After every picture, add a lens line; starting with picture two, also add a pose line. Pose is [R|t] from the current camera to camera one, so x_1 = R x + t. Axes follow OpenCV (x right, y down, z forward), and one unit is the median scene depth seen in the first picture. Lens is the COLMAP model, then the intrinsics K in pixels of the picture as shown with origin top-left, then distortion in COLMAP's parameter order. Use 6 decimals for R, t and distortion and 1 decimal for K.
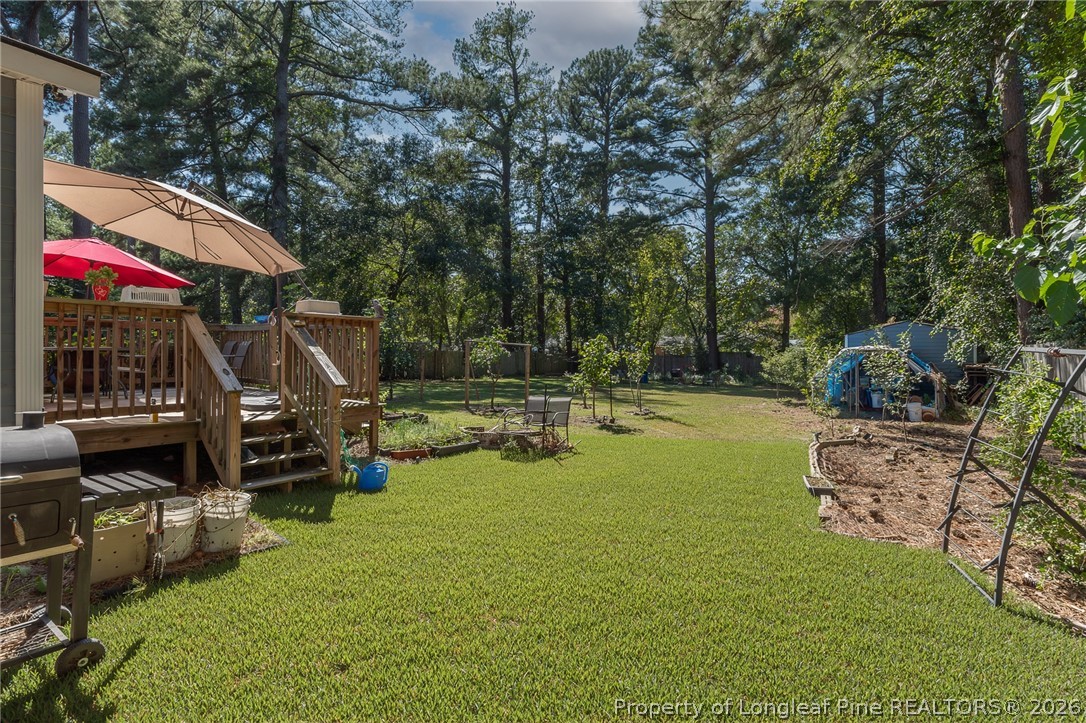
lens RADIAL K [[523.8, 0, 538.4], [0, 523.8, 363.6], [0, 0, 1]] dist [-0.000112, 0.000007]
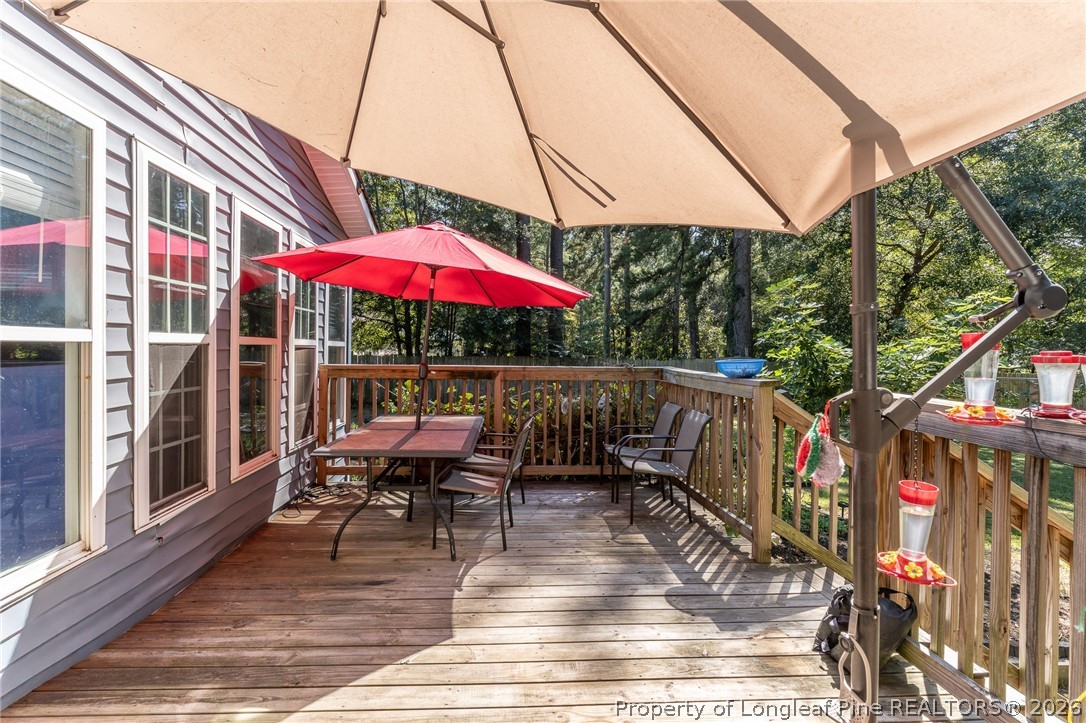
lens RADIAL K [[490.2, 0, 543.0], [0, 490.2, 361.5], [0, 0, 1]] dist [-0.000394, -0.000023]
pose [[0.680201, 0.019455, -0.732767, -0.135085], [-0.021920, 0.999741, 0.006195, -0.033658], [0.732698, 0.011849, 0.680451, 0.243513]]
